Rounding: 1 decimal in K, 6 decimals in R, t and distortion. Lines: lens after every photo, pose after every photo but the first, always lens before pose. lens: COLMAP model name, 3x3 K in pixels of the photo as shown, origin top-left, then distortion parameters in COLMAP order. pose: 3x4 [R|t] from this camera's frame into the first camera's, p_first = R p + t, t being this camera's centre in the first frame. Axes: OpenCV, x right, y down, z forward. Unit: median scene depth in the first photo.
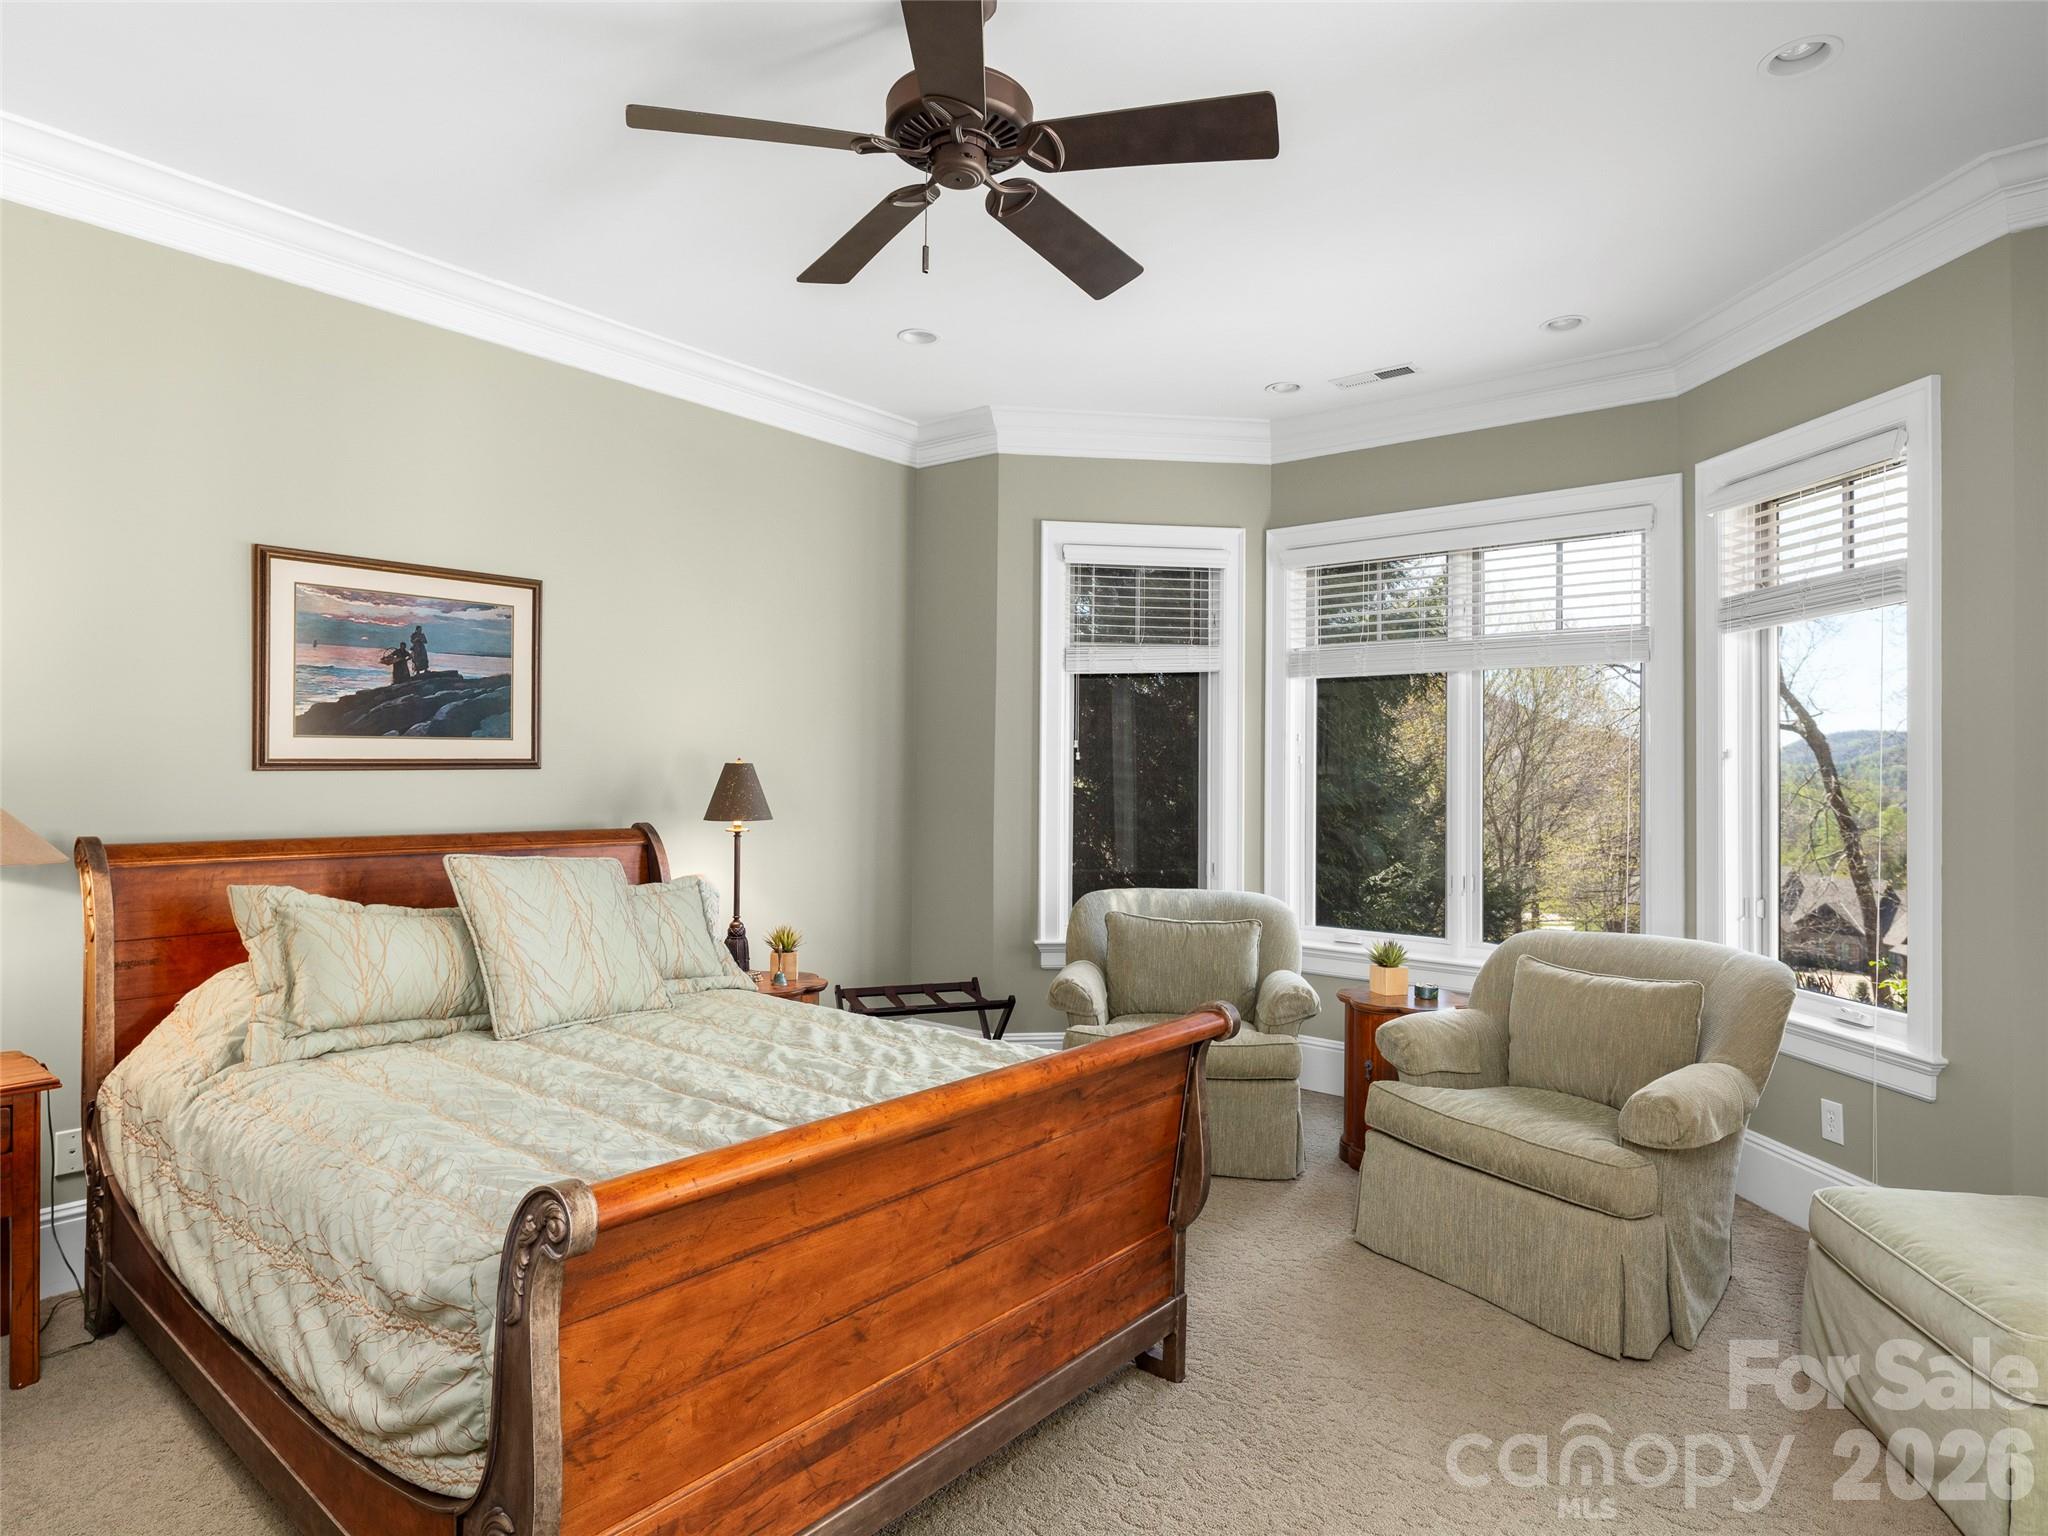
lens RADIAL K [[1127.8, 0, 1024.7], [0, 1127.8, 769.3], [0, 0, 1]] dist [0.004631, 0.000590]
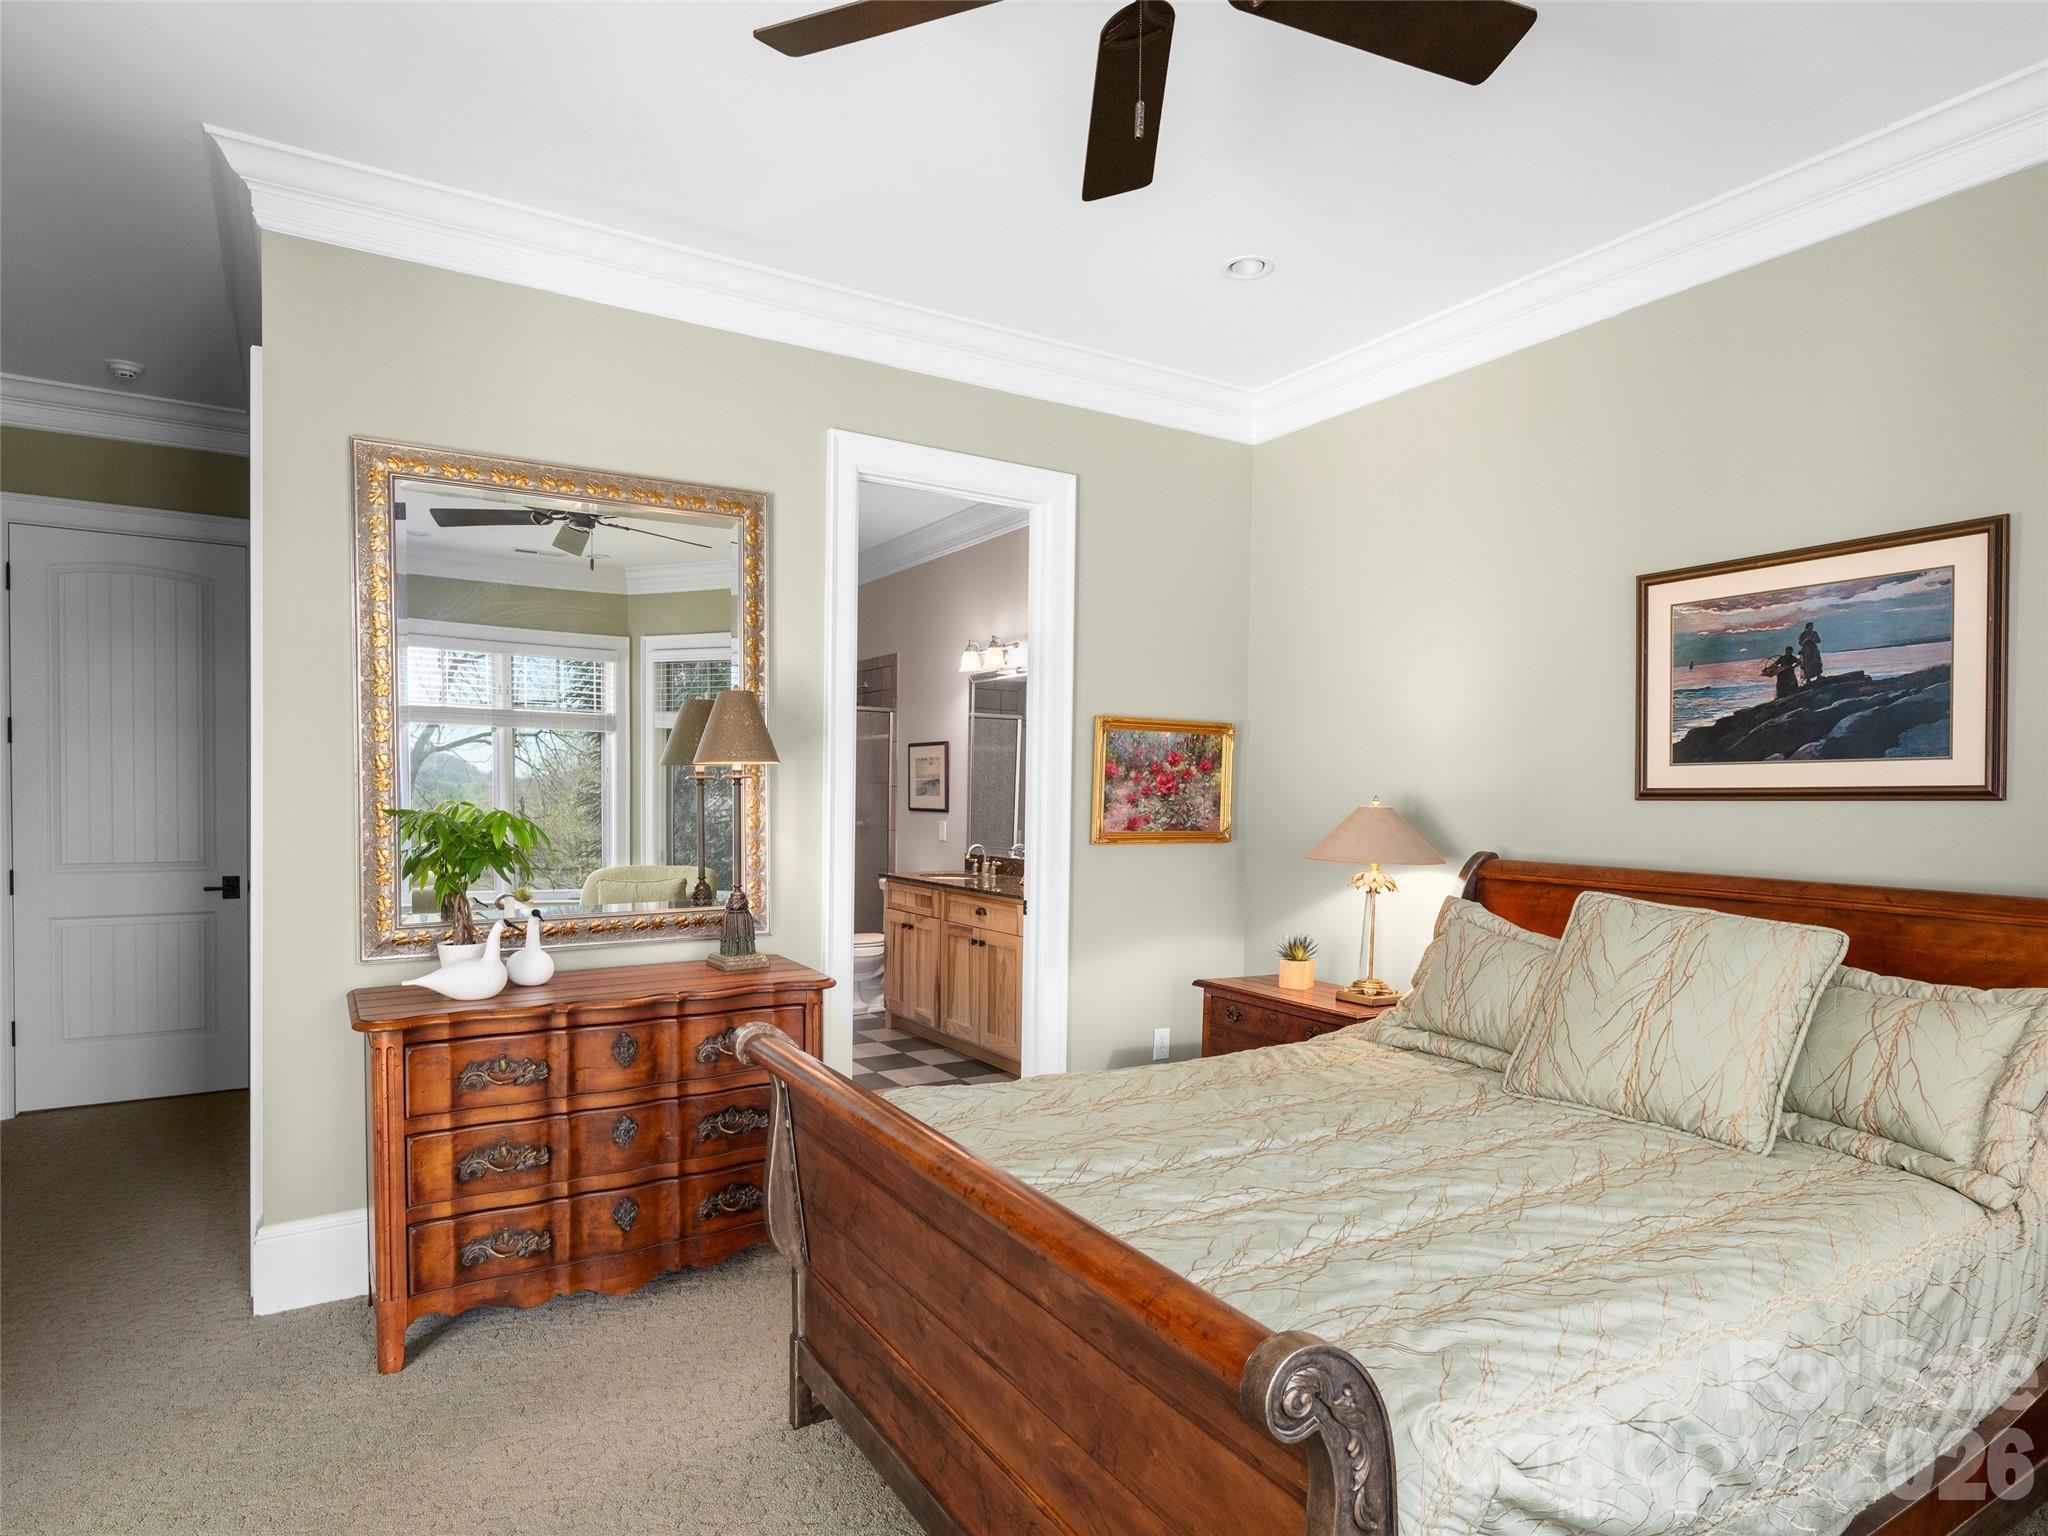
lens RADIAL K [[1127.8, 0, 1019.2], [0, 1127.8, 781.8], [0, 0, 1]] dist [0.004631, 0.000590]
pose [[-0.307982, -0.009780, -0.951342, 0.412502], [-0.002750, 0.999952, -0.009389, -0.004061], [0.951388, -0.000275, -0.307994, 0.720975]]
